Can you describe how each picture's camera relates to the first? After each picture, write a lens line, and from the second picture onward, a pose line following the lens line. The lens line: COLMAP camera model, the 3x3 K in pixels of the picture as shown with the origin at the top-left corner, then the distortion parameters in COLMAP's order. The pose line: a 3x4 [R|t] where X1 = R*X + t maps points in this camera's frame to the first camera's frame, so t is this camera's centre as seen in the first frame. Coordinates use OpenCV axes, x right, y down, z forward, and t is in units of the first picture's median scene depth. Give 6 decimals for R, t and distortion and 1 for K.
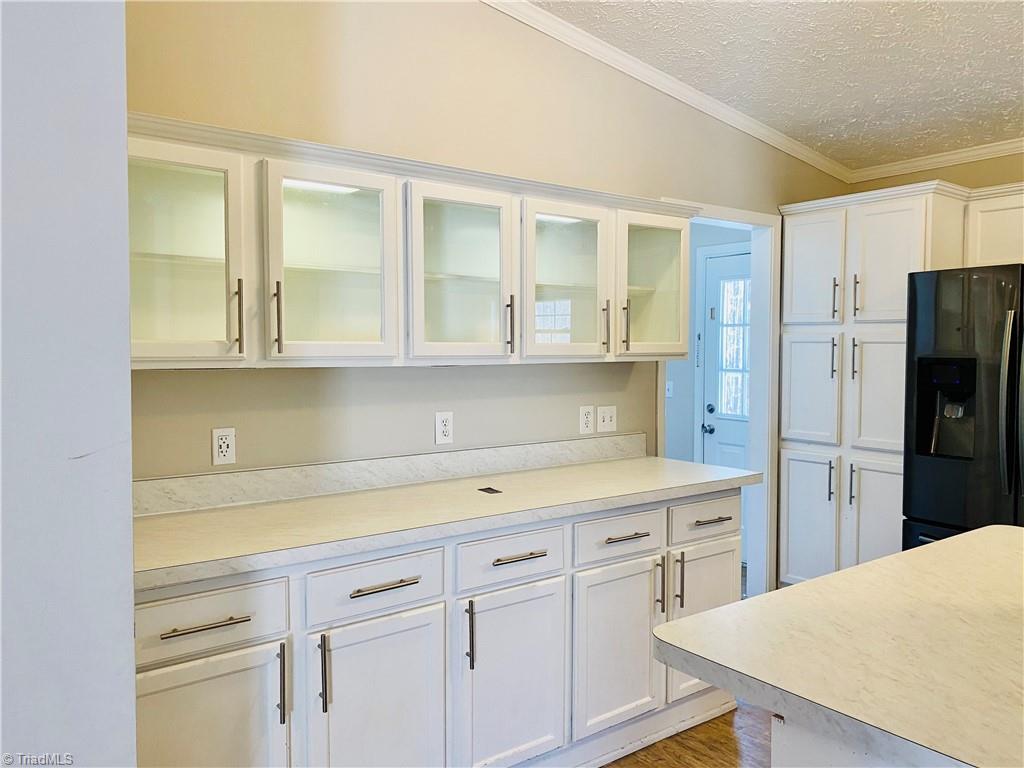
lens RADIAL K [[772.2, 0, 516.7], [0, 772.2, 379.0], [0, 0, 1]] dist [0.050818, -0.056315]
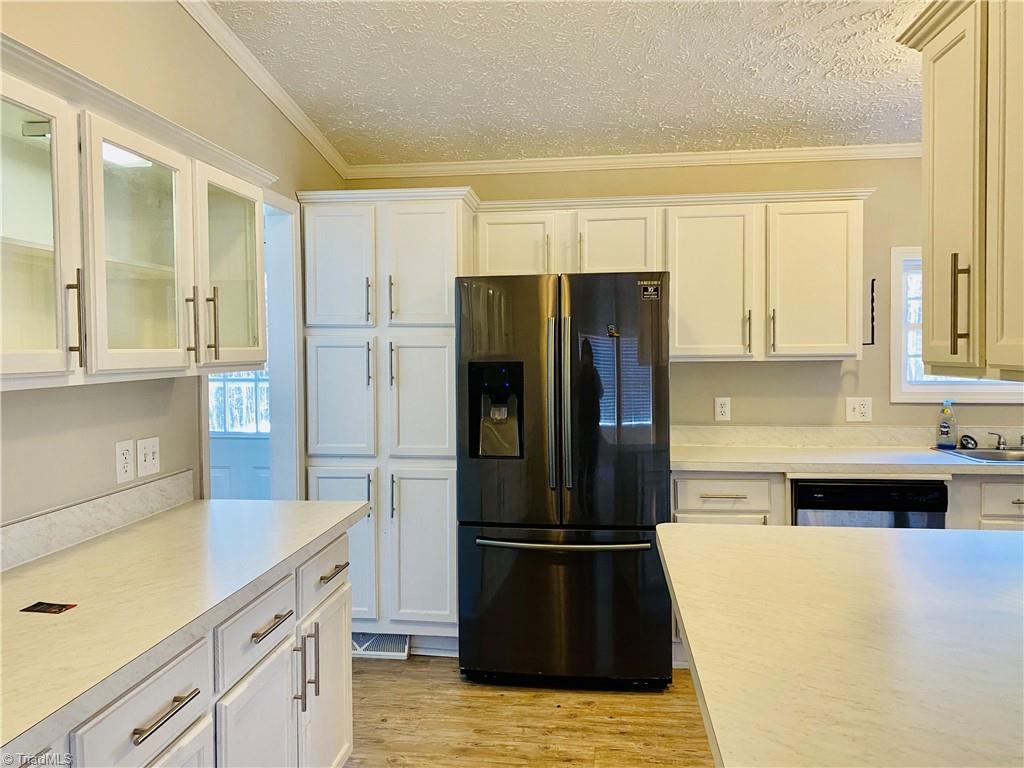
lens RADIAL K [[772.2, 0, 515.9], [0, 772.2, 381.9], [0, 0, 1]] dist [0.050818, -0.056315]
pose [[0.697392, -0.035933, 0.715789, -0.157444], [0.035777, 0.999243, 0.015304, -0.015233], [-0.715796, 0.014936, 0.698149, 0.268854]]
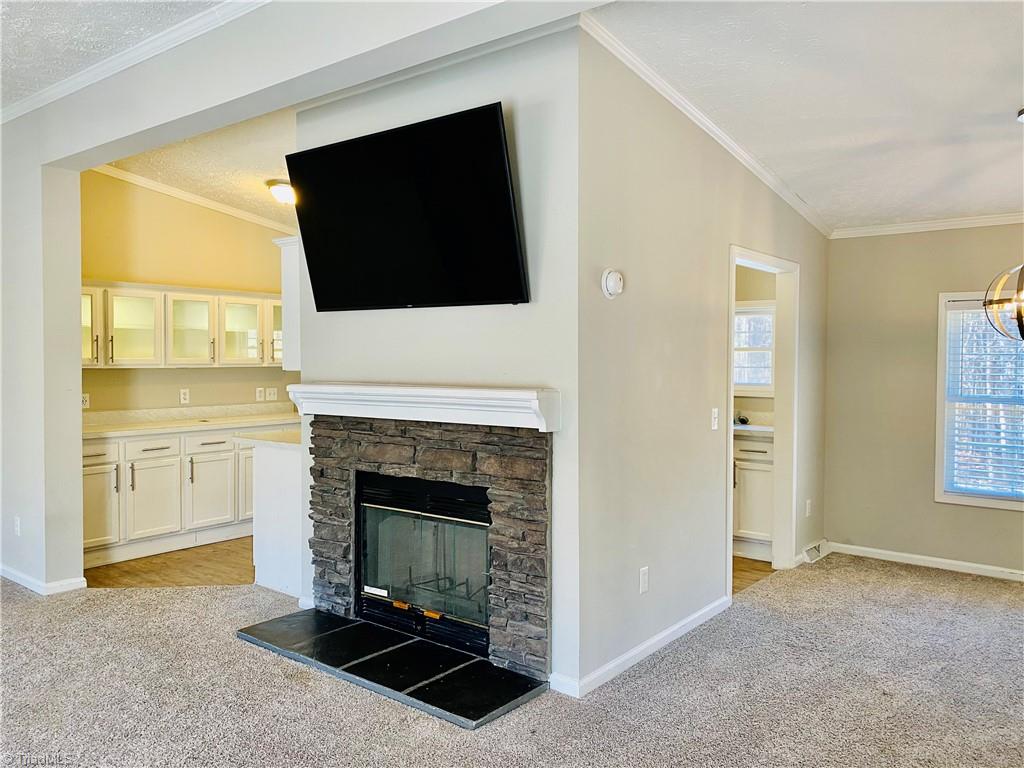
lens RADIAL K [[772.2, 0, 502.1], [0, 772.2, 378.4], [0, 0, 1]] dist [0.050818, -0.056315]
pose [[0.967530, -0.000533, 0.252755, 0.191655], [0.002789, 0.999959, -0.008567, 0.029219], [-0.252740, 0.008993, 0.967492, -1.189006]]
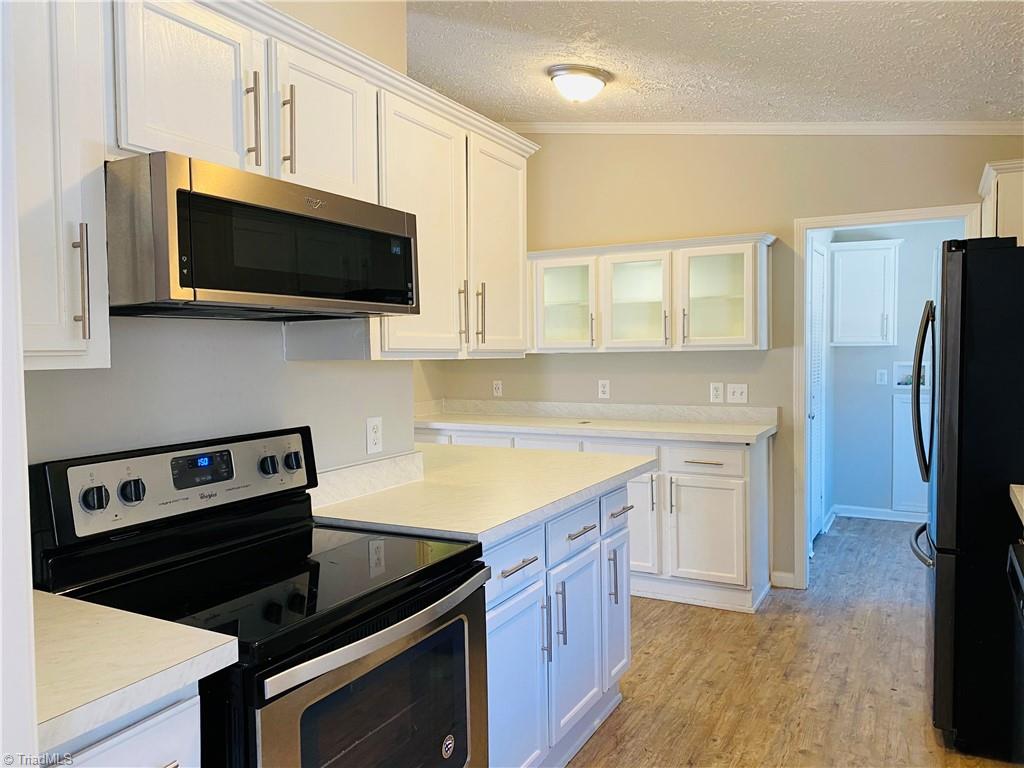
lens RADIAL K [[772.2, 0, 511.4], [0, 772.2, 379.7], [0, 0, 1]] dist [0.050818, -0.056315]
pose [[0.432442, 0.037780, -0.900870, 1.184499], [-0.021238, 0.999271, 0.031711, -0.007233], [0.901412, 0.005420, 0.432929, 0.054837]]
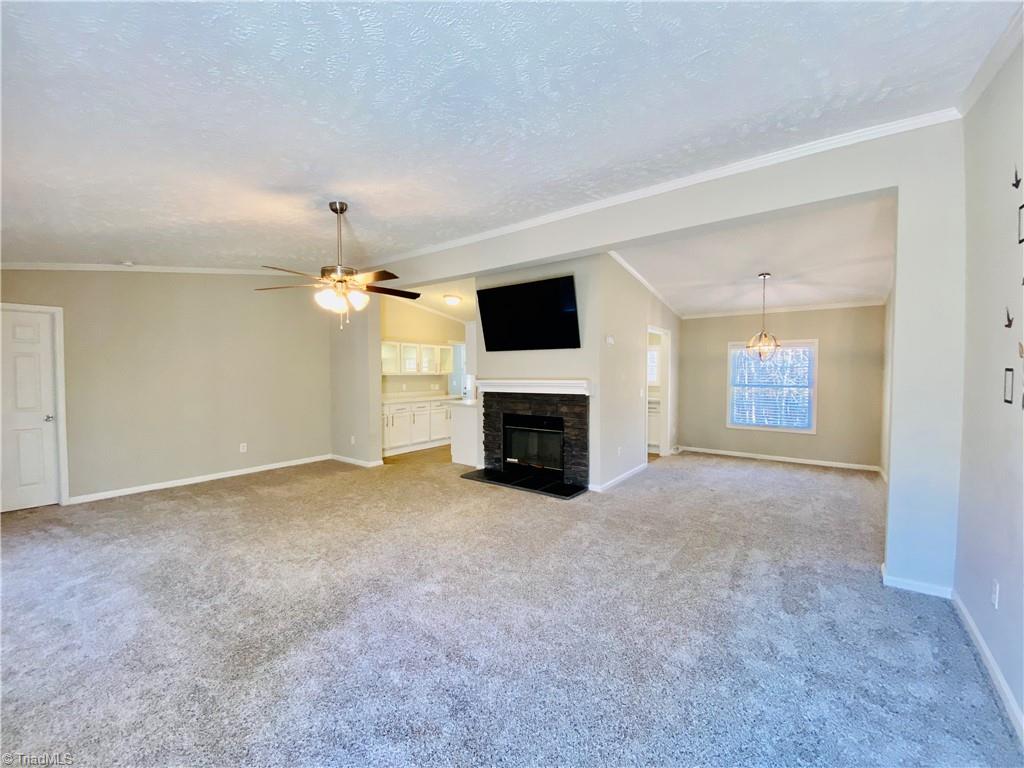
lens RADIAL K [[401.6, 0, 506.2], [0, 401.6, 383.2], [0, 0, 1]] dist [0.023371, -0.000015]
pose [[0.962360, -0.007195, 0.271681, -0.144398], [0.009805, 0.999918, -0.008253, 0.054184], [-0.271600, 0.010606, 0.962352, -1.504933]]
